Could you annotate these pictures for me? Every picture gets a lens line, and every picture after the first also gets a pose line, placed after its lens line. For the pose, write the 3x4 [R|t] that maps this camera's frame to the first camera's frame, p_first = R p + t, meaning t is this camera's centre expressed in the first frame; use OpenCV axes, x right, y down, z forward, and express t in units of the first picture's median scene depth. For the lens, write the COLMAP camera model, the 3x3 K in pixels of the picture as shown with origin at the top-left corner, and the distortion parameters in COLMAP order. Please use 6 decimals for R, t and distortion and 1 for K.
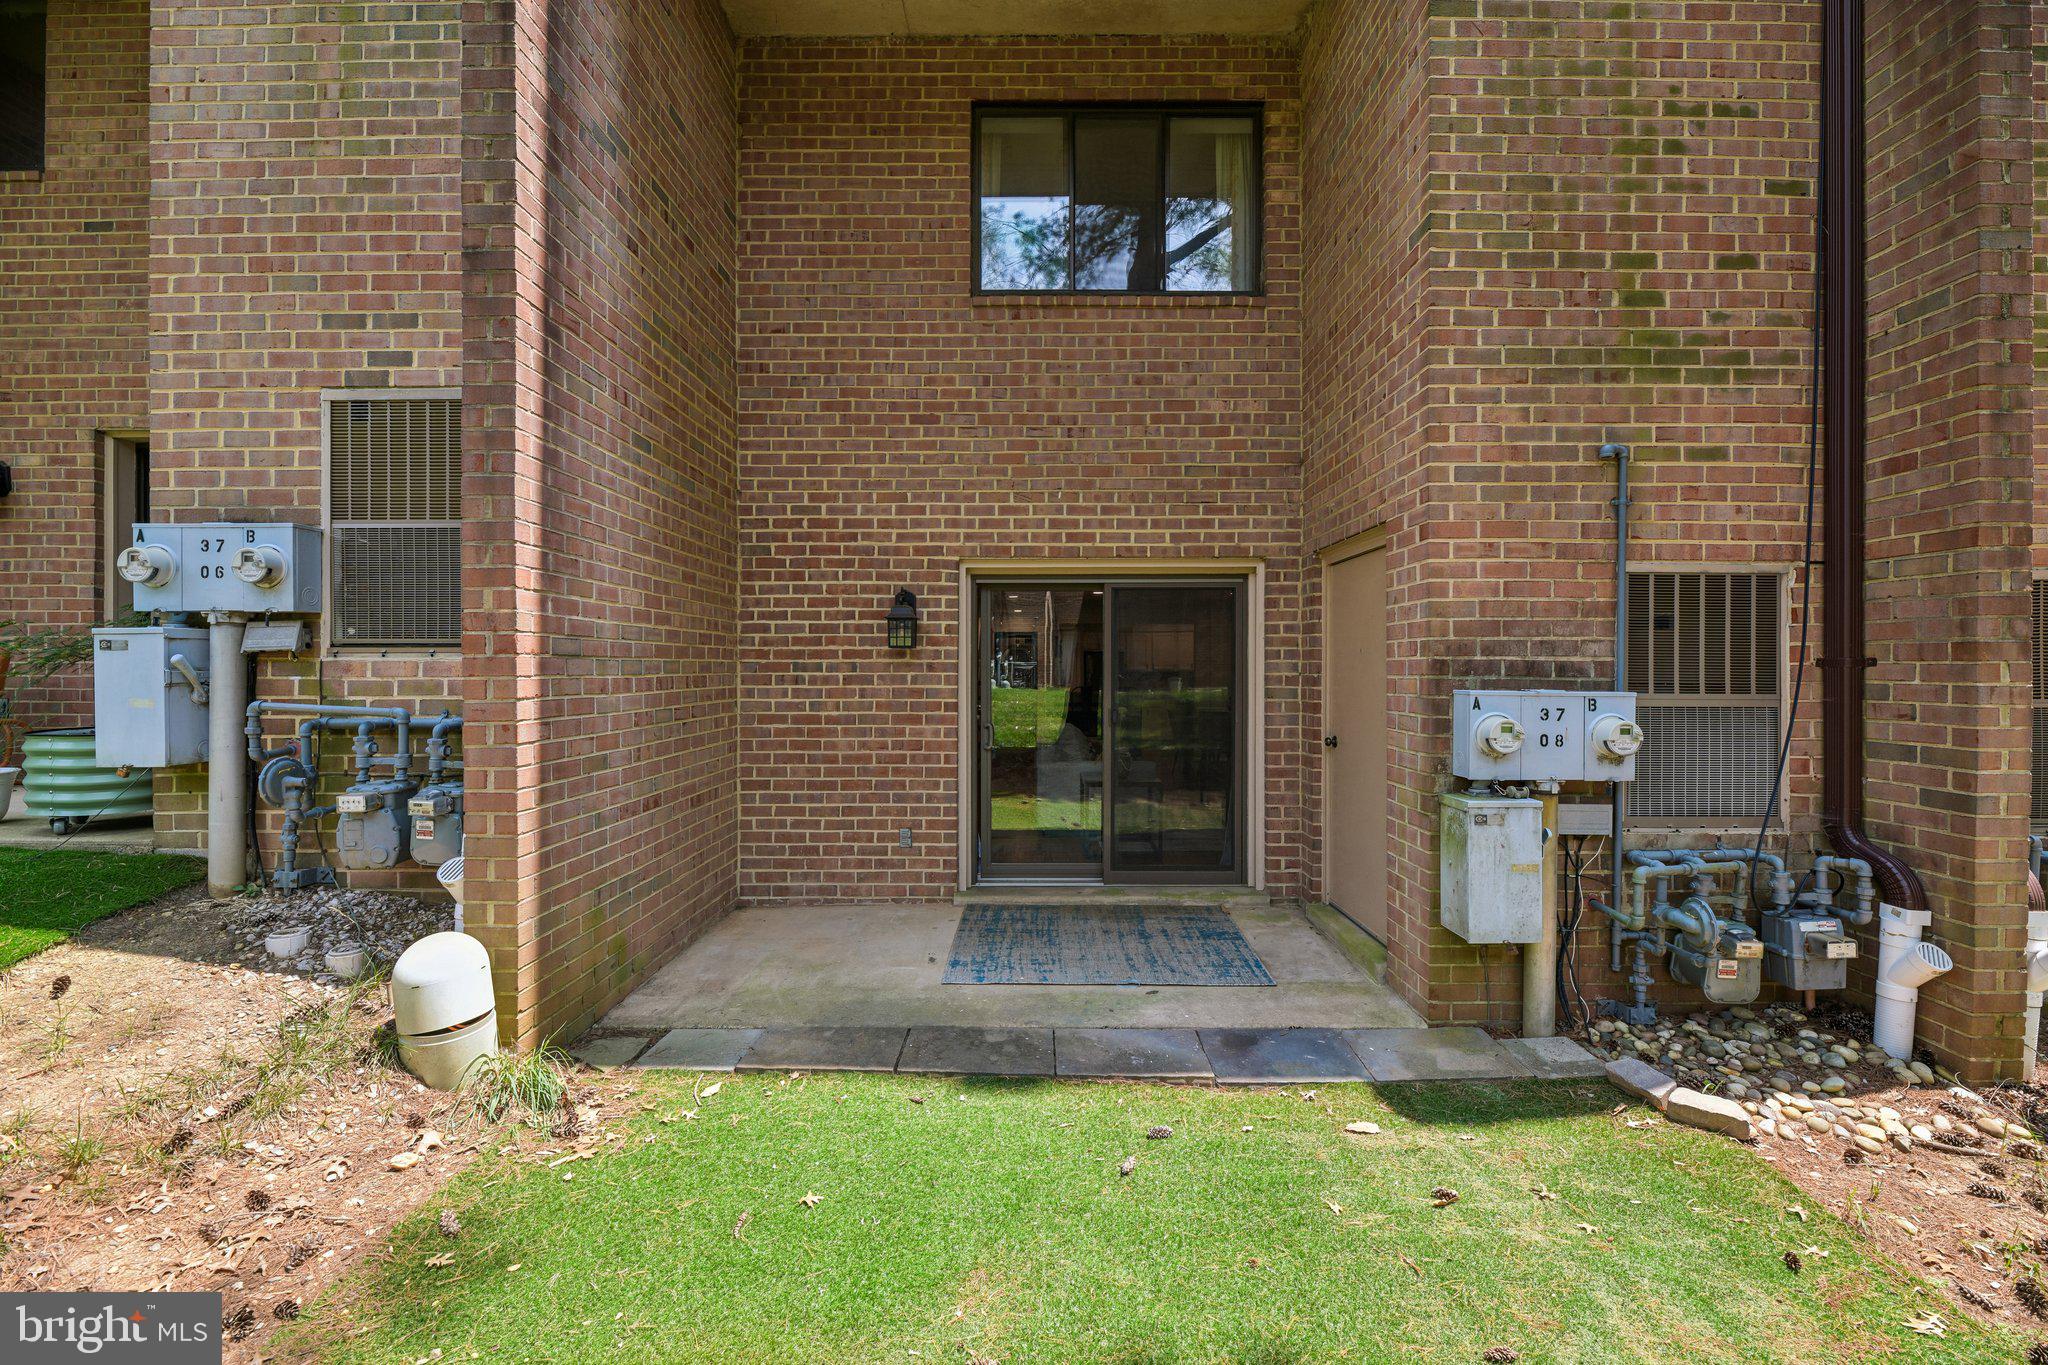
lens RADIAL K [[819.9, 0, 1033.4], [0, 819.9, 684.7], [0, 0, 1]] dist [-0.000945, -0.003143]
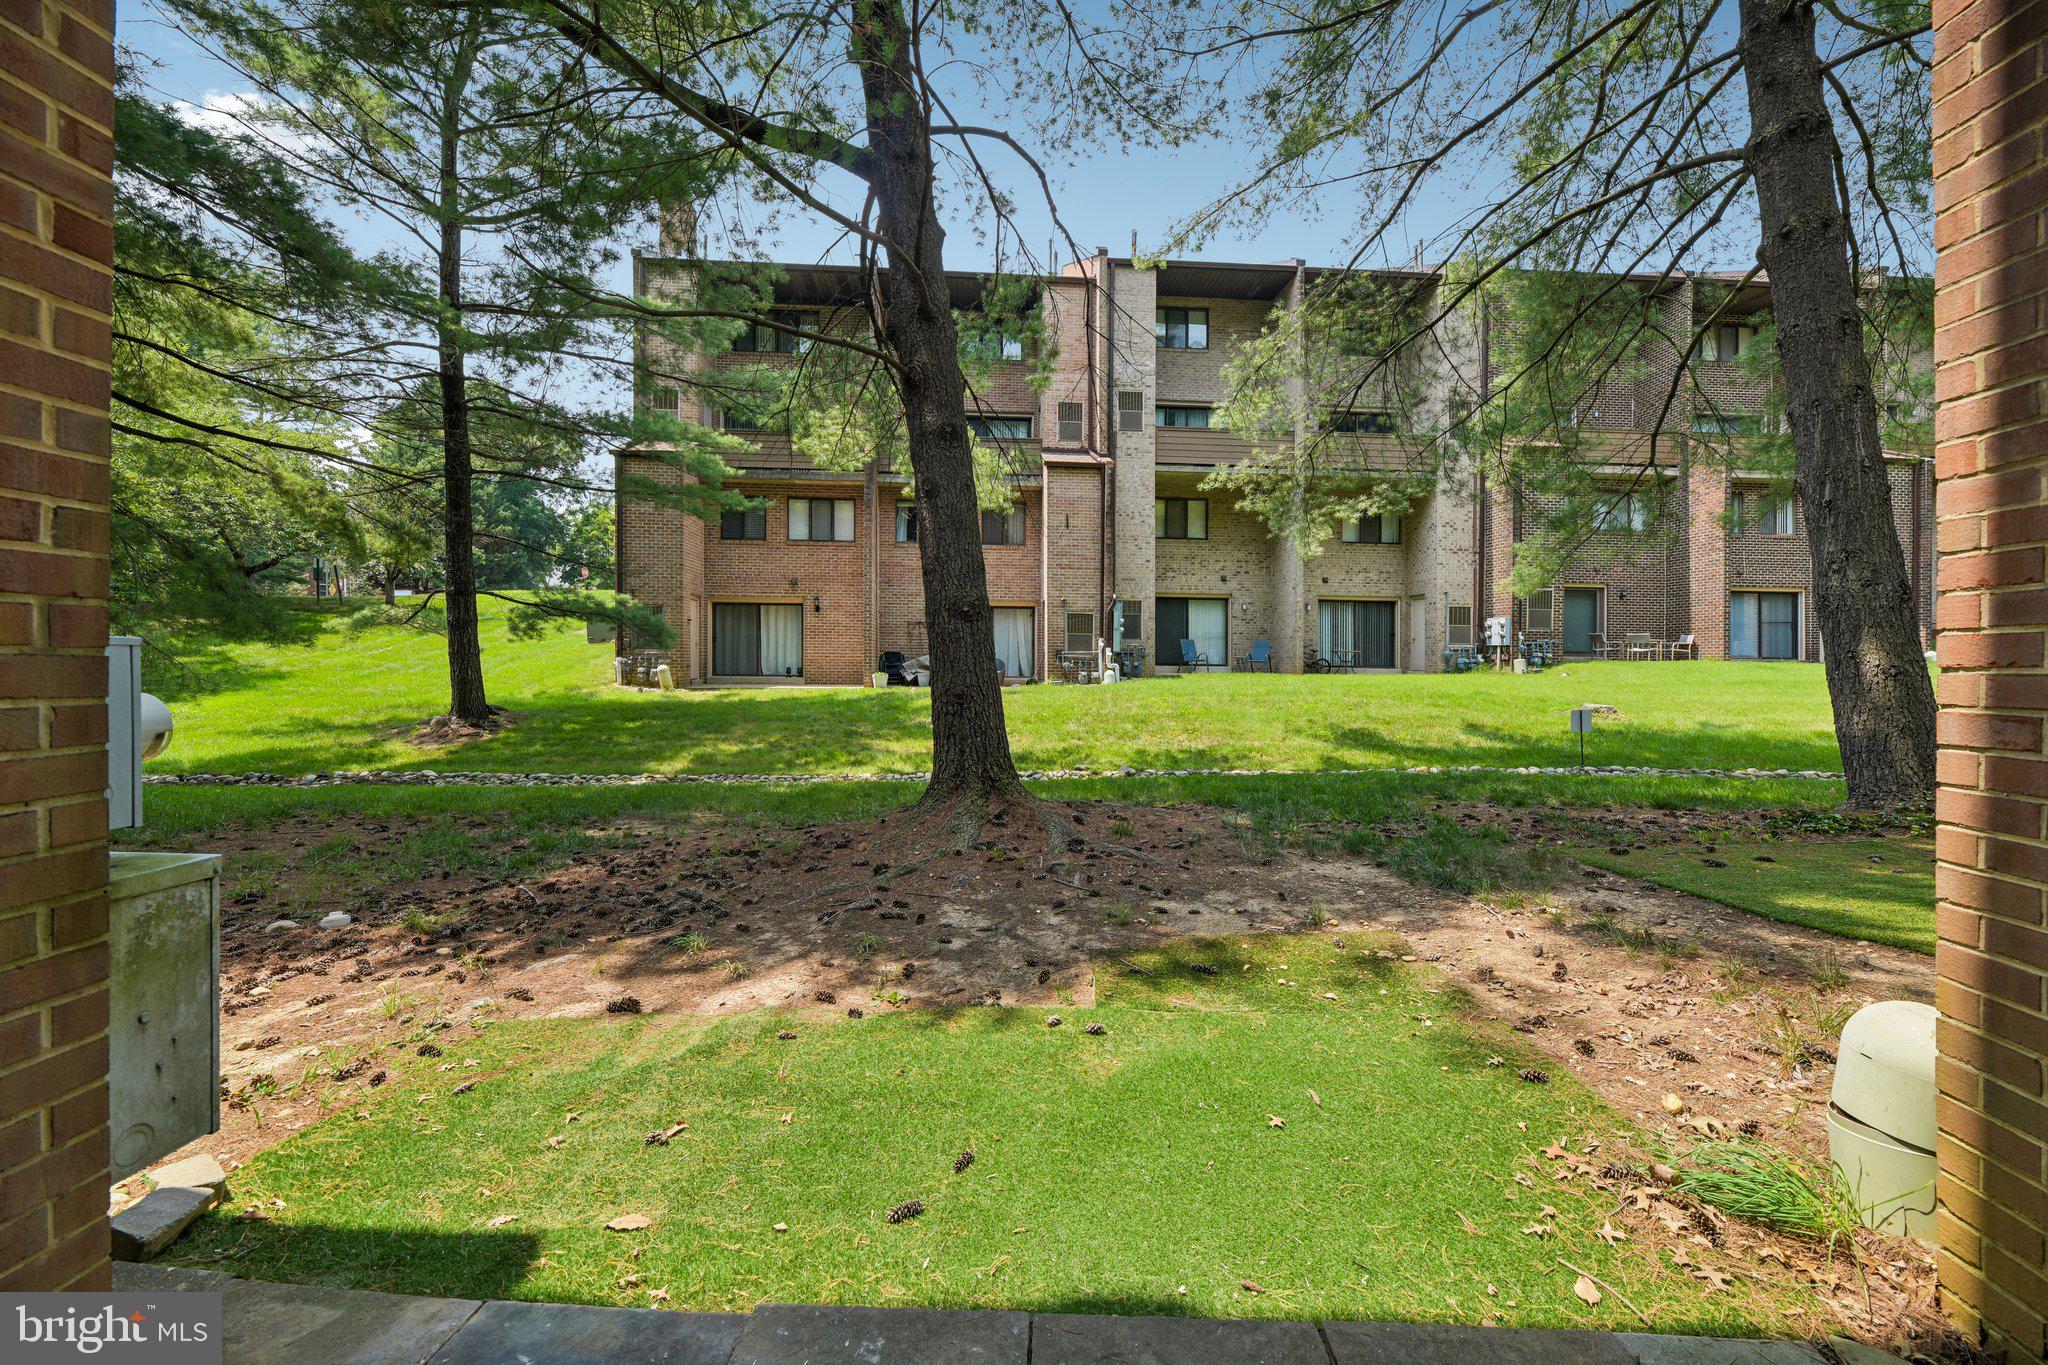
lens RADIAL K [[834.4, 0, 1018.4], [0, 834.4, 658.1], [0, 0, 1]] dist [0.009717, -0.006788]
pose [[-0.999301, -0.006652, 0.036797, 0.017025], [-0.006561, 0.999975, 0.002582, 0.013228], [-0.036813, 0.002339, -0.999319, 1.566089]]
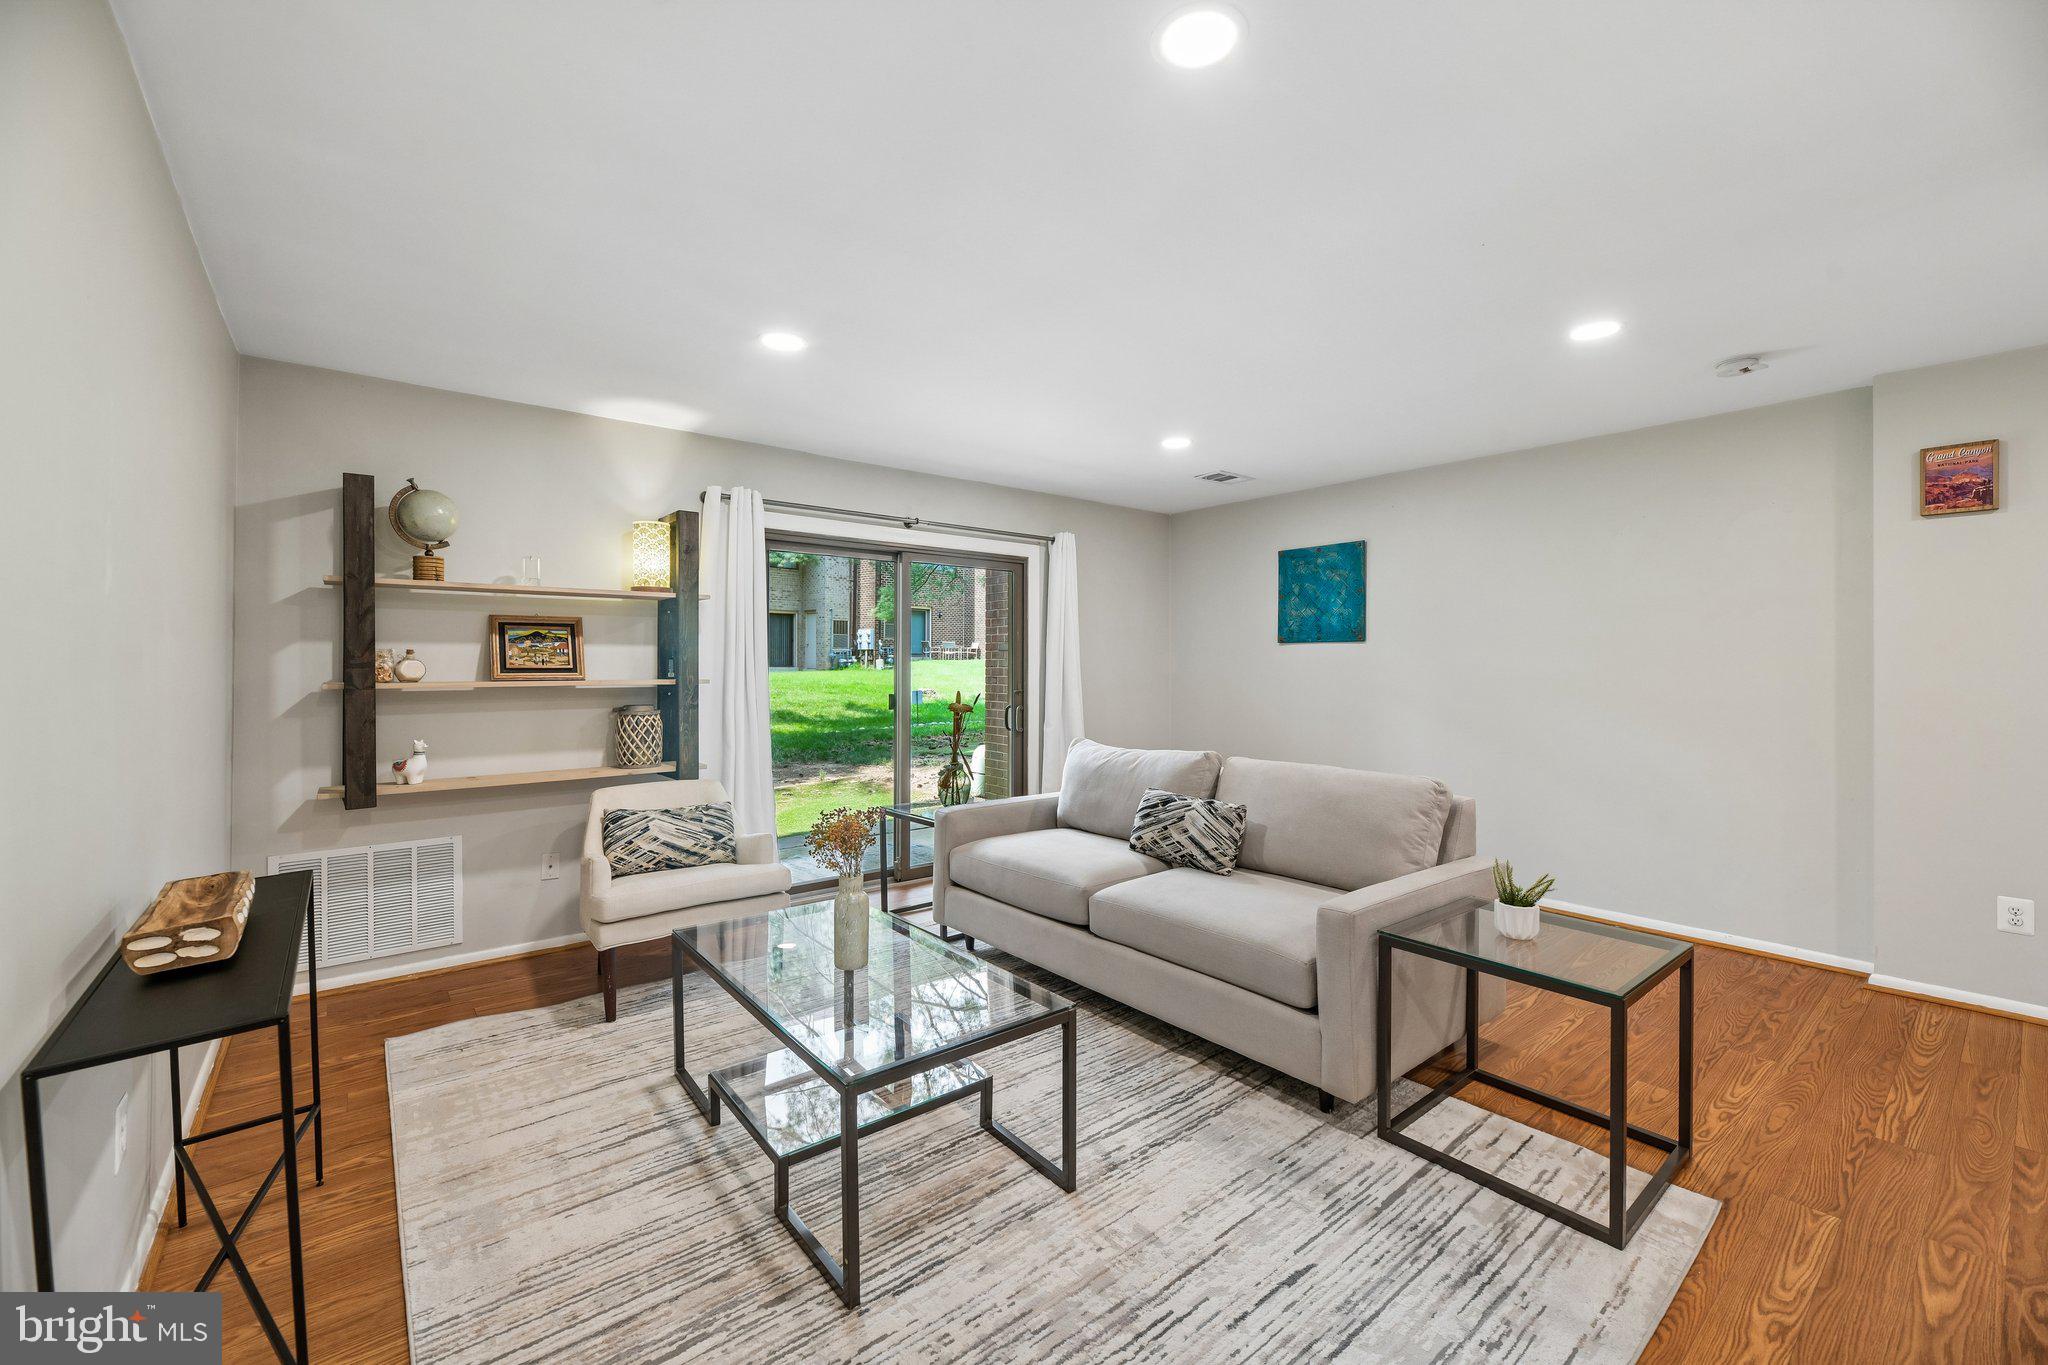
lens RADIAL K [[832.5, 0, 1034.8], [0, 832.5, 659.5], [0, 0, 1]] dist [-0.001680, -0.000973]
pose [[-0.768649, -0.002797, -0.639664, 1.031242], [-0.004360, 0.999990, 0.000866, -0.005736], [0.639656, 0.003455, -0.768654, 3.261629]]
